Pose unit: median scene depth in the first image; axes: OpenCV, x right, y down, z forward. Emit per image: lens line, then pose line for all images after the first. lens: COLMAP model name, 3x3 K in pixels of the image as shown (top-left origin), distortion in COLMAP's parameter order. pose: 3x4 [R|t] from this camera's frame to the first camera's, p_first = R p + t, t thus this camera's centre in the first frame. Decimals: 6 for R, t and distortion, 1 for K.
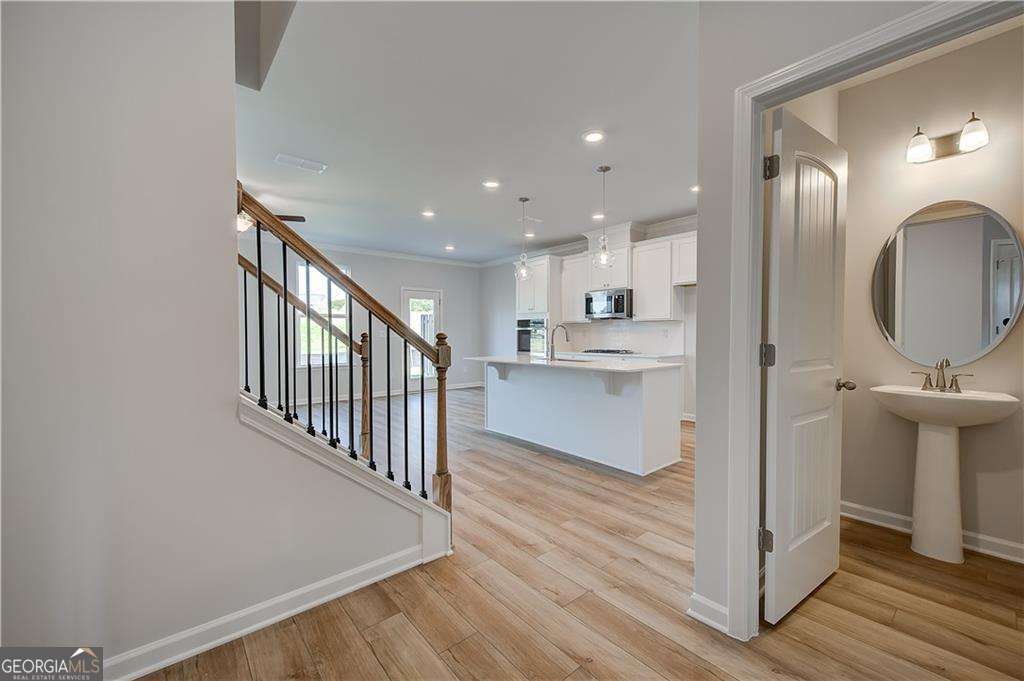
lens RADIAL K [[408.2, 0, 512.0], [0, 408.2, 340.5], [0, 0, 1]] dist [0.003695, -0.000201]
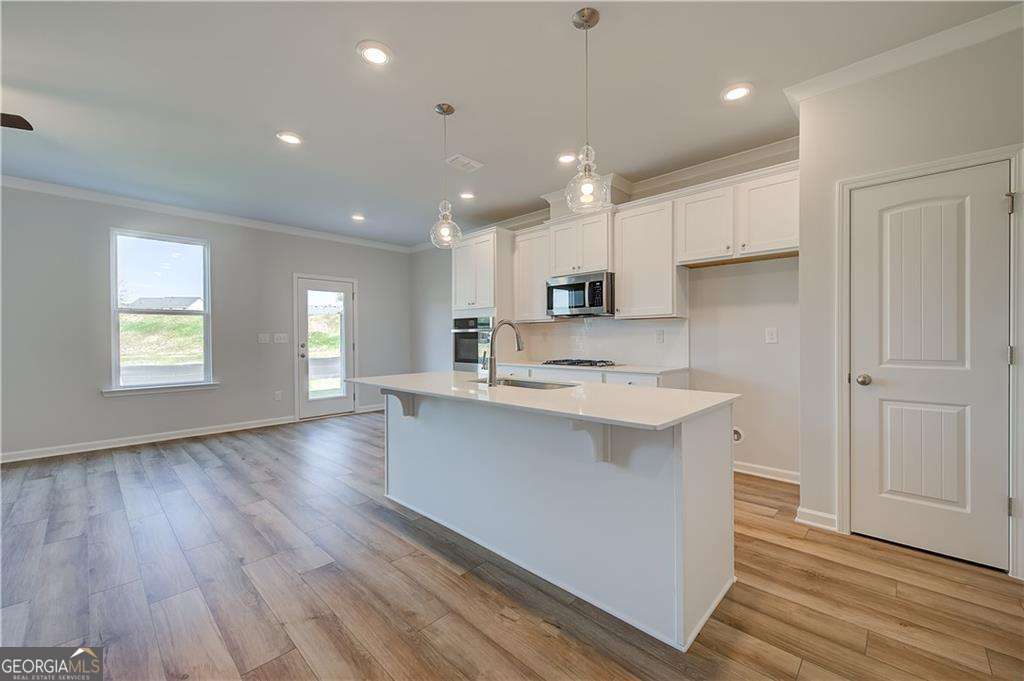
lens RADIAL K [[408.2, 0, 512.0], [0, 408.2, 340.5], [0, 0, 1]] dist [0.003695, -0.000201]
pose [[0.994554, -0.002955, 0.104177, 0.051489], [0.004084, 0.999935, -0.010626, -0.004428], [-0.104139, 0.010994, 0.994502, 0.338912]]
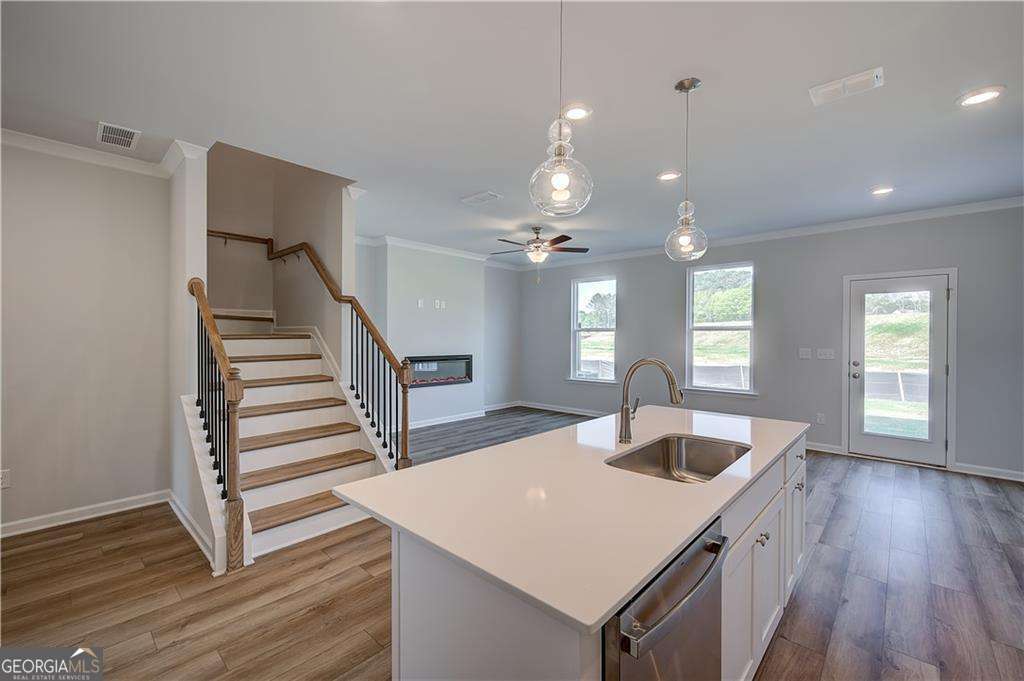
lens RADIAL K [[422.1, 0, 512.0], [0, 422.1, 340.5], [0, 0, 1]] dist [-0.002762, -0.000327]
pose [[0.134135, 0.008630, -0.990926, 0.397130], [-0.020954, 0.999763, 0.005871, -0.042219], [0.990742, 0.019976, 0.134284, 0.619248]]
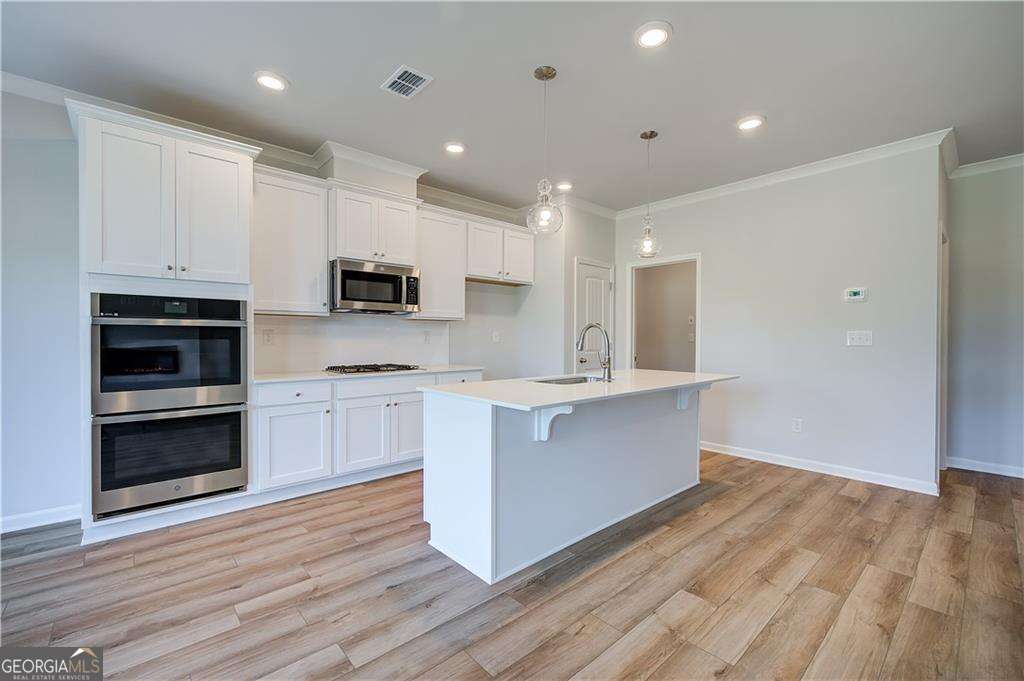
lens RADIAL K [[434.7, 0, 512.0], [0, 434.7, 340.5], [0, 0, 1]] dist [-0.001079, -0.000175]
pose [[-0.033430, -0.006229, 0.999422, -0.426242], [0.010906, 0.999919, 0.006597, -0.015120], [-0.999382, 0.011120, -0.033359, 0.885617]]
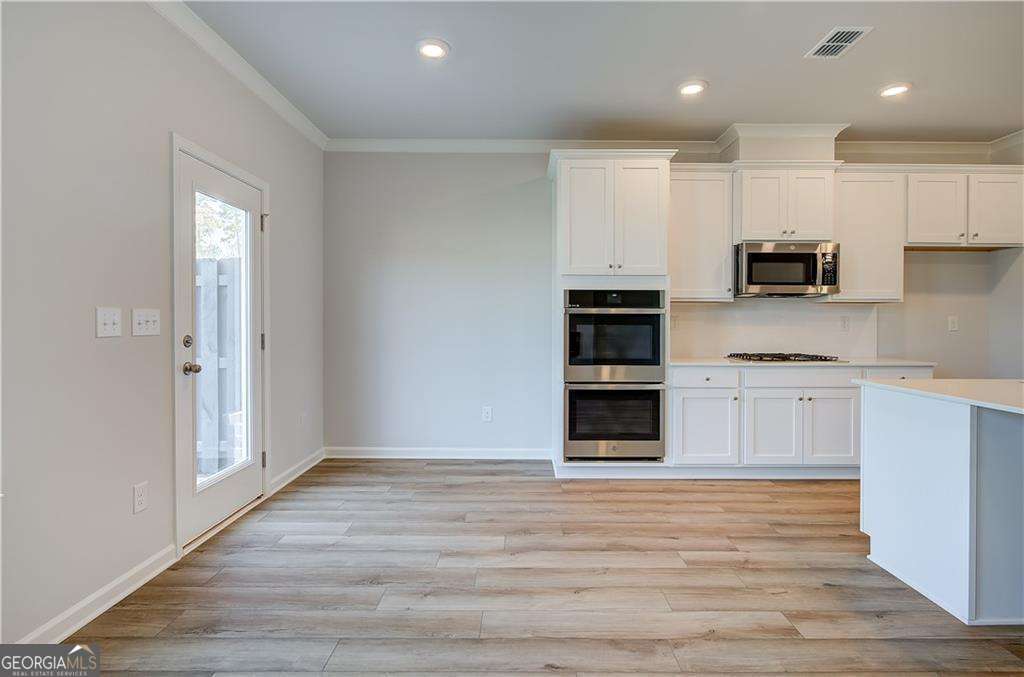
lens RADIAL K [[499.6, 0, 517.4], [0, 499.6, 324.7], [0, 0, 1]] dist [-0.003311, -0.000649]
pose [[0.643006, -0.000379, 0.765861, -0.526182], [0.007245, 0.999958, -0.005588, -0.014916], [-0.765827, 0.009141, 0.642982, 0.909487]]
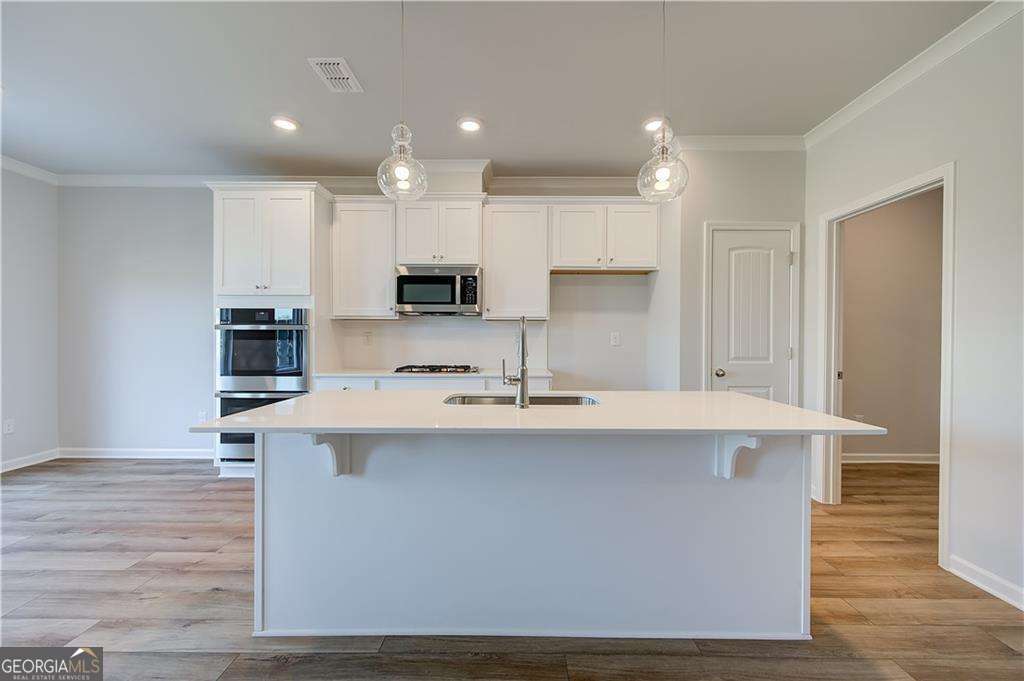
lens RADIAL K [[408.2, 0, 512.0], [0, 408.2, 340.5], [0, 0, 1]] dist [0.003695, -0.000201]
pose [[0.648114, 0.001544, 0.761542, -0.161529], [0.006623, 0.999949, -0.007663, -0.009498], [-0.761515, 0.010010, 0.648070, 0.568575]]
